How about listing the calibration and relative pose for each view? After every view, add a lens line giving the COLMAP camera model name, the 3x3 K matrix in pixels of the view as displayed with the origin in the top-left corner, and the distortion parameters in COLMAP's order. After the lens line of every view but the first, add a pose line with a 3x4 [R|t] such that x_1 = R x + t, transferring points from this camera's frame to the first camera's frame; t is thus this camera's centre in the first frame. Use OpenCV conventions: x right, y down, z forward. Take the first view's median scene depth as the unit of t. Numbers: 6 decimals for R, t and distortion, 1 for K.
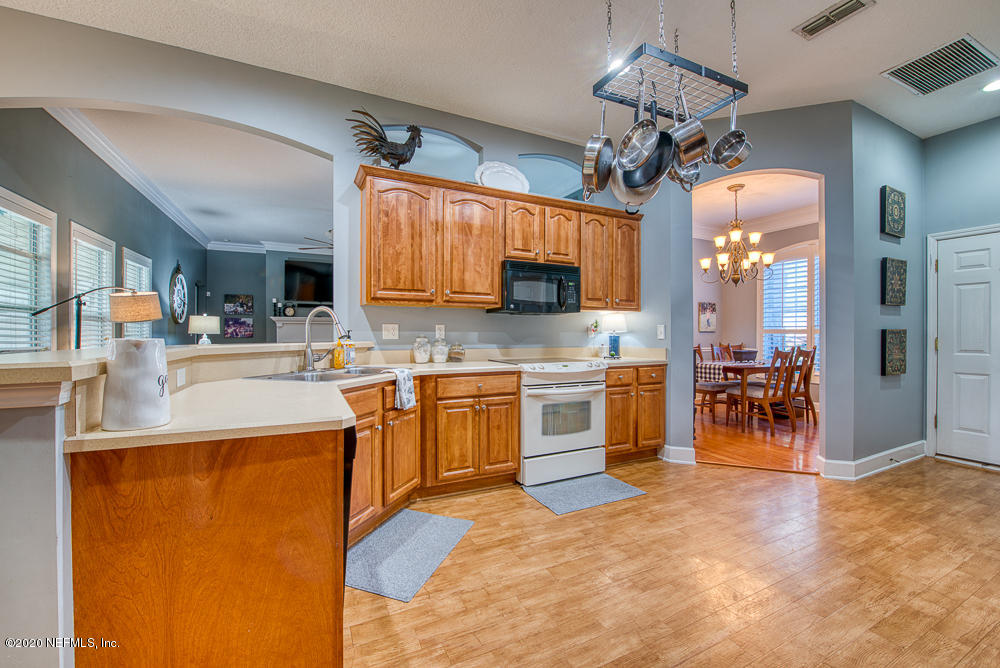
lens RADIAL K [[394.9, 0, 500.0], [0, 394.9, 334.0], [0, 0, 1]] dist [-0.011701, -0.000310]
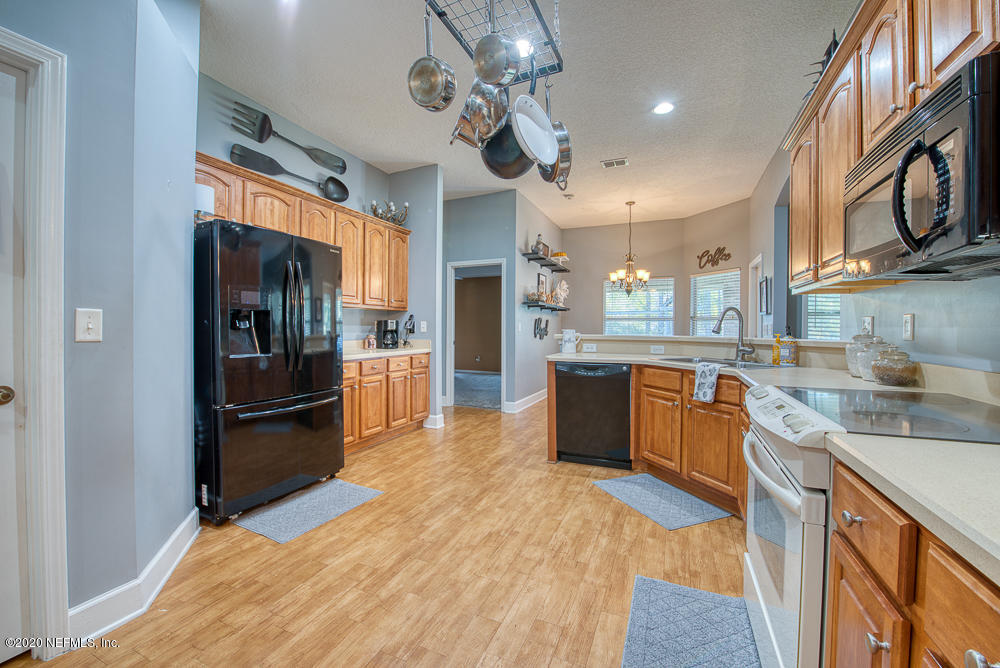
lens RADIAL K [[397.4, 0, 500.0], [0, 397.4, 334.0], [0, 0, 1]] dist [-0.015907, -0.000254]
pose [[-0.760952, 0.000498, -0.648808, 0.649523], [-0.011840, 0.999823, 0.014654, 0.002073], [0.648700, 0.018833, -0.760811, 1.103842]]
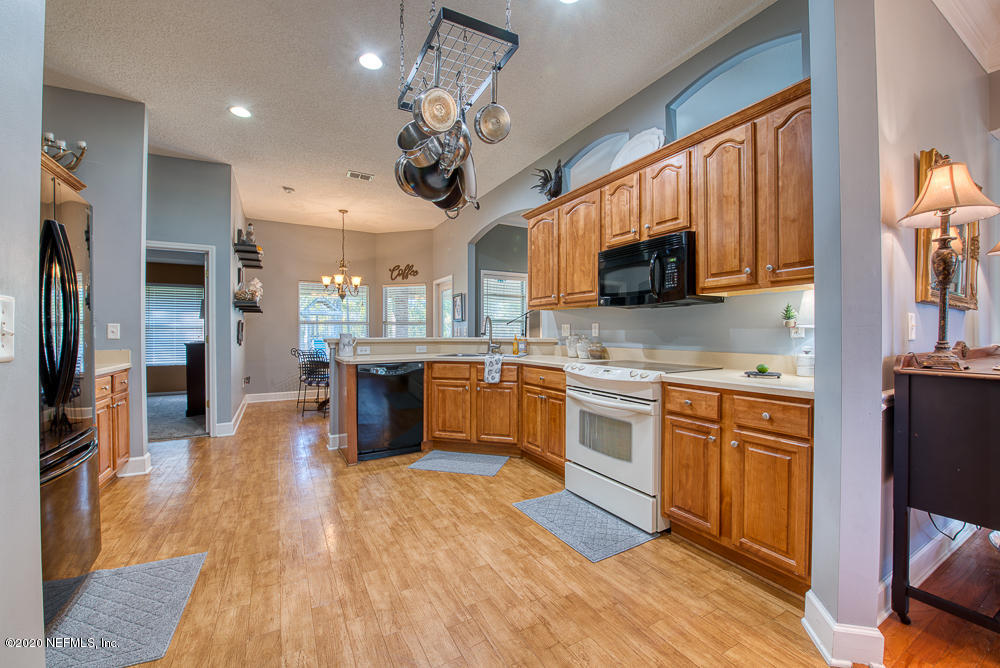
lens RADIAL K [[397.4, 0, 500.0], [0, 397.4, 334.0], [0, 0, 1]] dist [-0.015907, -0.000254]
pose [[0.058946, -0.001286, -0.998260, 0.952245], [-0.001989, 0.999997, -0.001406, 0.007124], [0.998259, 0.002068, 0.058943, 0.720986]]
